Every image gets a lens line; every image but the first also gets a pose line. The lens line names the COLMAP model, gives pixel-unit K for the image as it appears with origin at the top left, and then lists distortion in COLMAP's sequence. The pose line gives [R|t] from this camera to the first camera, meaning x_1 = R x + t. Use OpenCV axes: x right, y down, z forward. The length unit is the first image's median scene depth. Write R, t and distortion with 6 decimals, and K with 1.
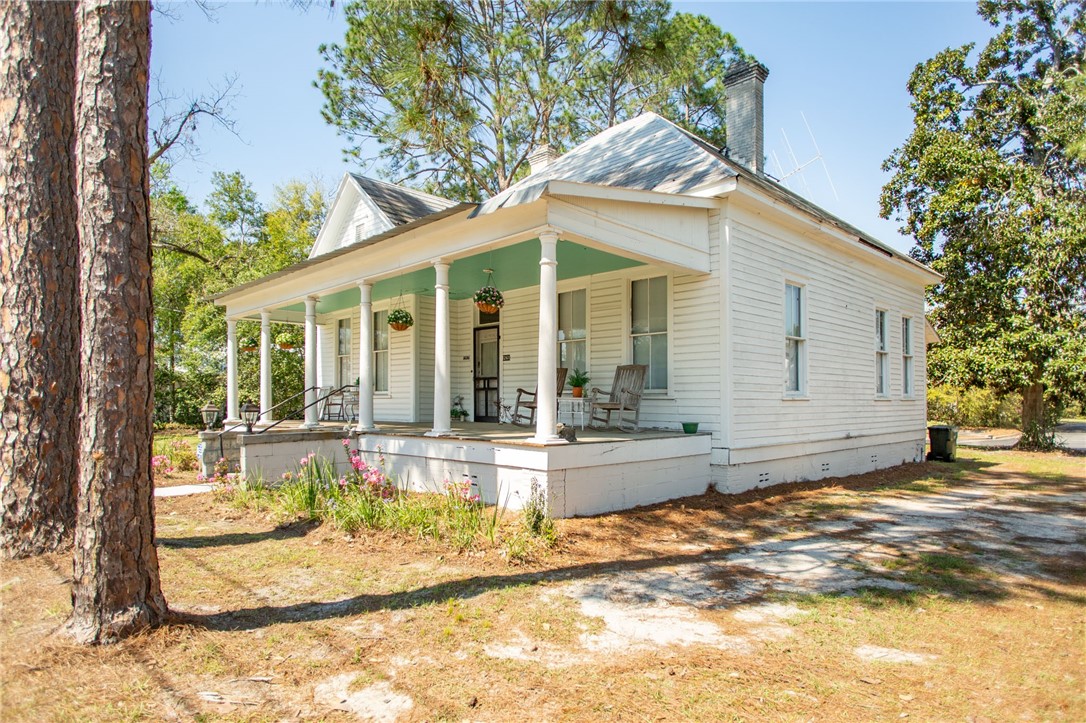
lens RADIAL K [[621.2, 0, 531.0], [0, 621.2, 397.8], [0, 0, 1]] dist [0.023735, -0.001170]
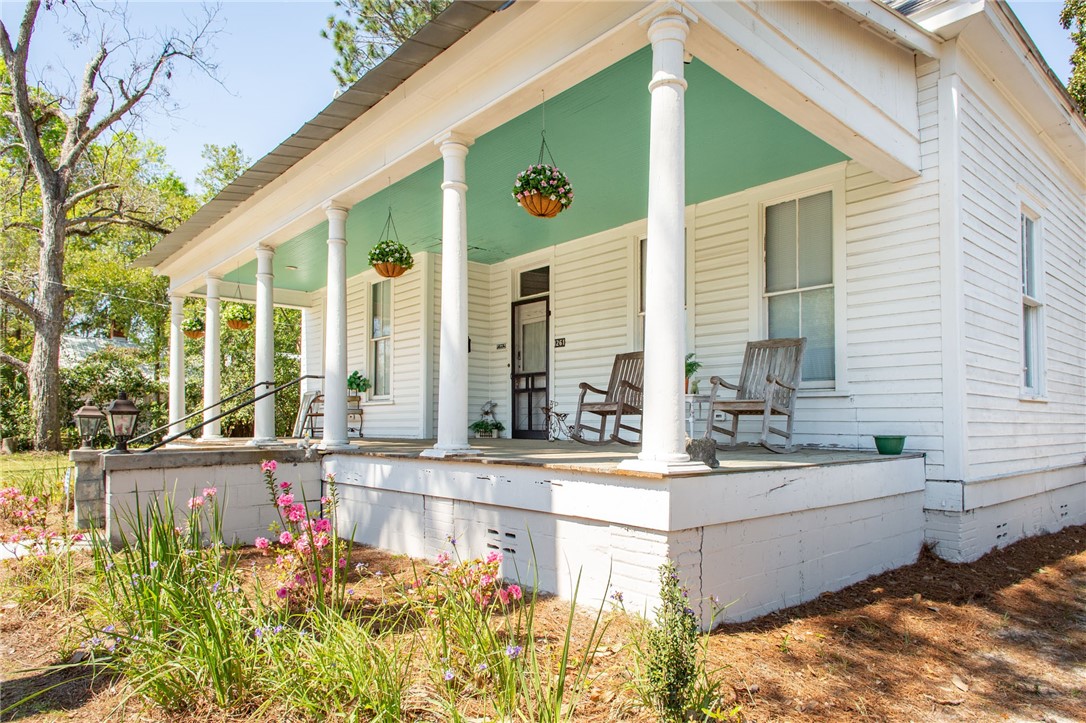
lens RADIAL K [[680.8, 0, 546.4], [0, 680.8, 368.2], [0, 0, 1]] dist [0.016711, -0.001272]
pose [[0.999081, -0.002750, -0.042770, -0.027821], [-0.000472, 0.997172, -0.075148, 0.023186], [0.042856, 0.075099, 0.996255, 0.324148]]
